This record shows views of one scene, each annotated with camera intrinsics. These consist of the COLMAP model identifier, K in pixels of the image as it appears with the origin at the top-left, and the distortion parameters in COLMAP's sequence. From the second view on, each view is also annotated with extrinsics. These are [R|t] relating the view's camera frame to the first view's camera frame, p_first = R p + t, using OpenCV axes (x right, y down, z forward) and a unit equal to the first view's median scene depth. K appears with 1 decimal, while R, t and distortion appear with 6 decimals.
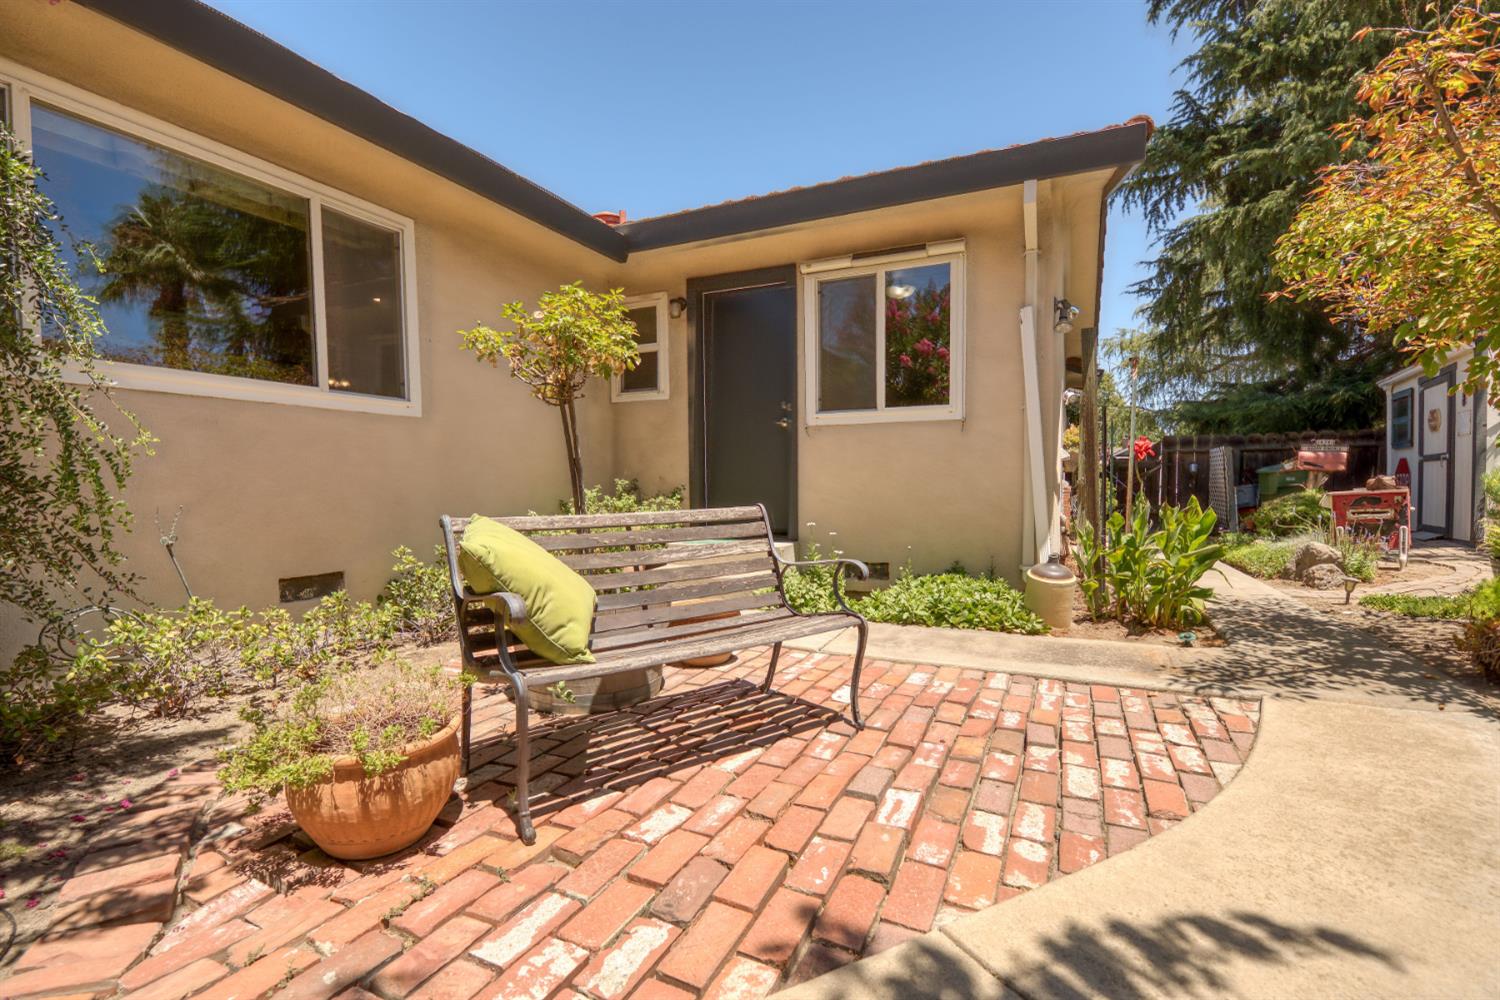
lens RADIAL K [[684.4, 0, 754.2], [0, 684.4, 507.8], [0, 0, 1]] dist [0.000616, -0.010976]
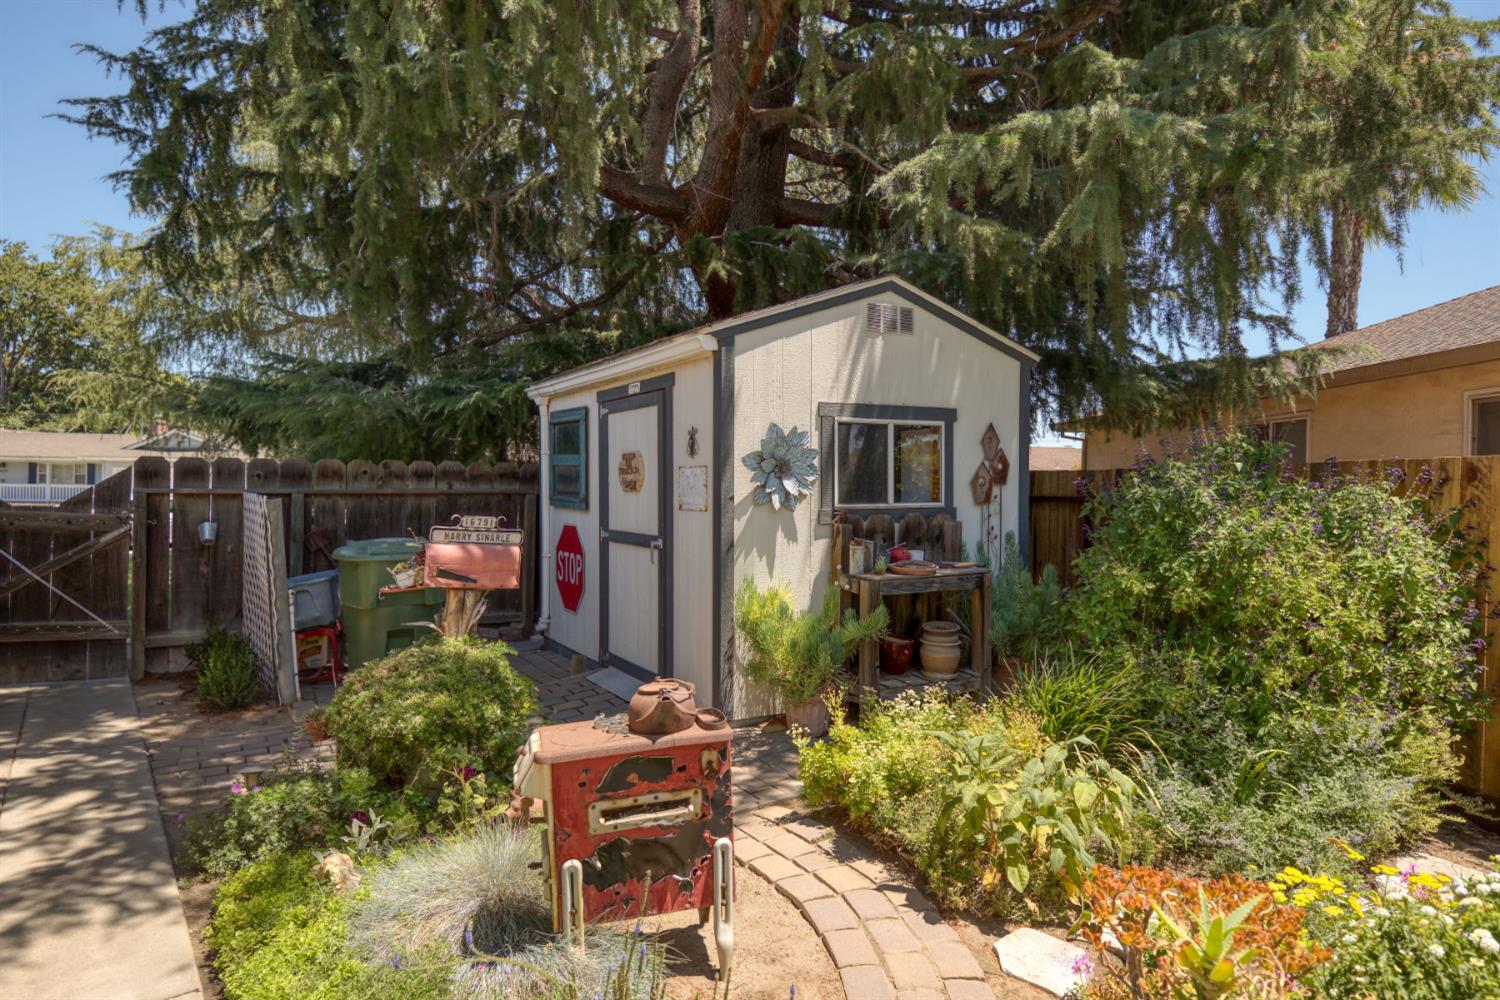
lens RADIAL K [[947.1, 0, 811.6], [0, 947.1, 500.5], [0, 0, 1]] dist [0.014006, 0.001717]
pose [[0.459686, 0.003181, 0.888076, 0.408648], [0.014711, 0.999829, -0.011195, -0.100612], [-0.887960, 0.018211, 0.459561, 0.544554]]
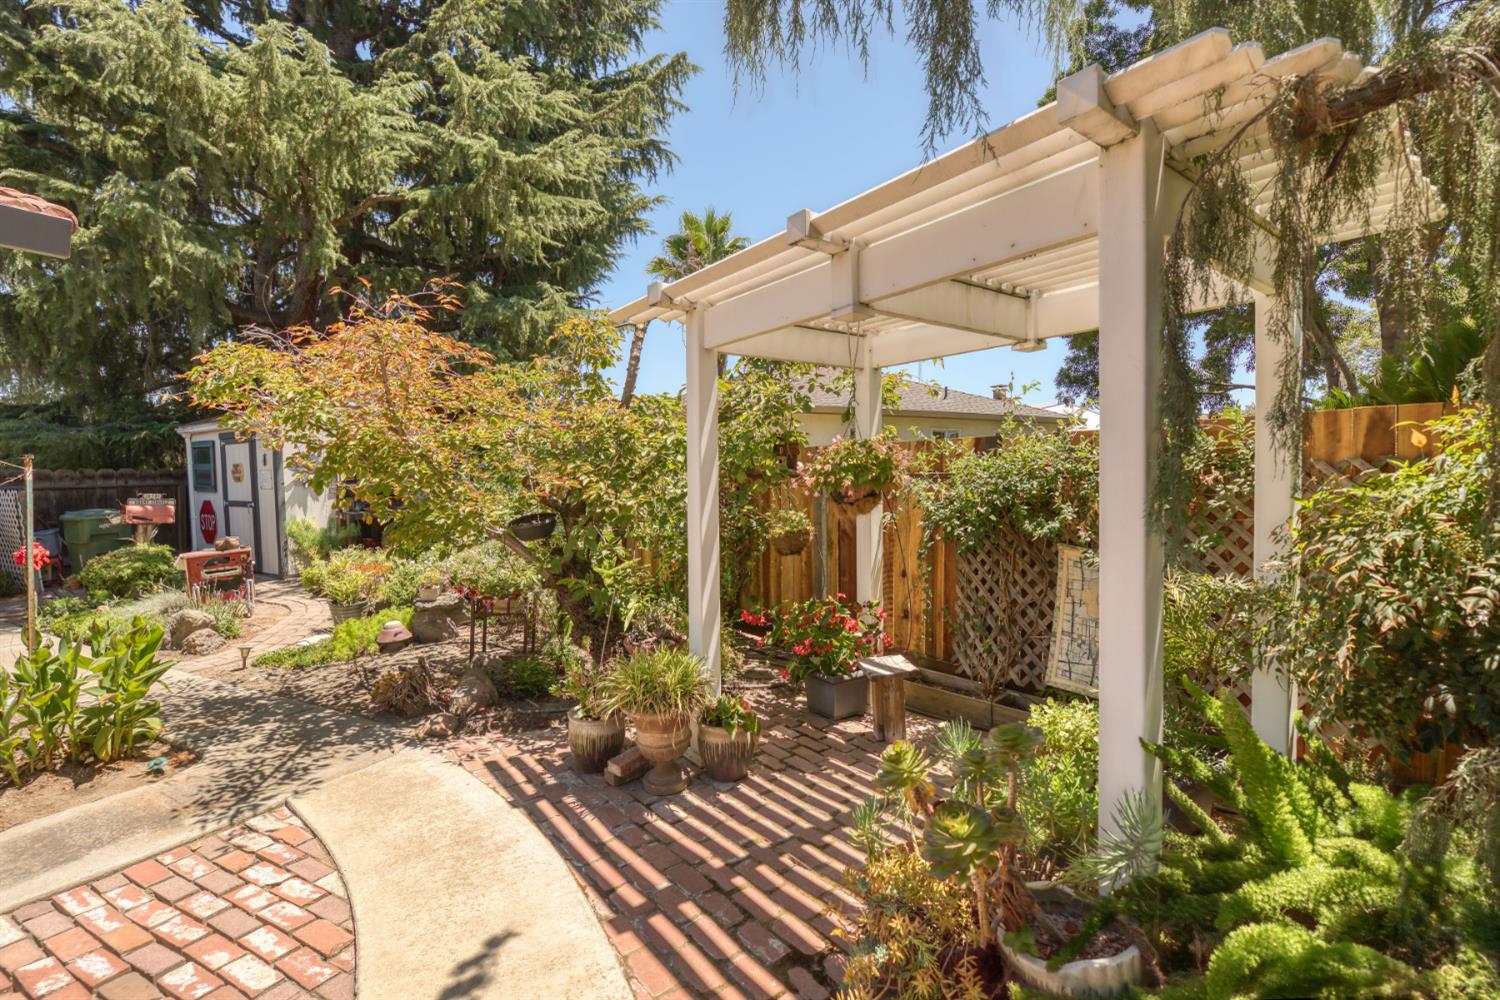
lens RADIAL K [[670.1, 0, 748.9], [0, 670.1, 491.9], [0, 0, 1]] dist [-0.000855, -0.000821]
pose [[0.069523, -0.021719, 0.997344, -0.114208], [0.049036, 0.998629, 0.018329, -0.077410], [-0.996374, 0.047632, 0.070492, 0.024016]]
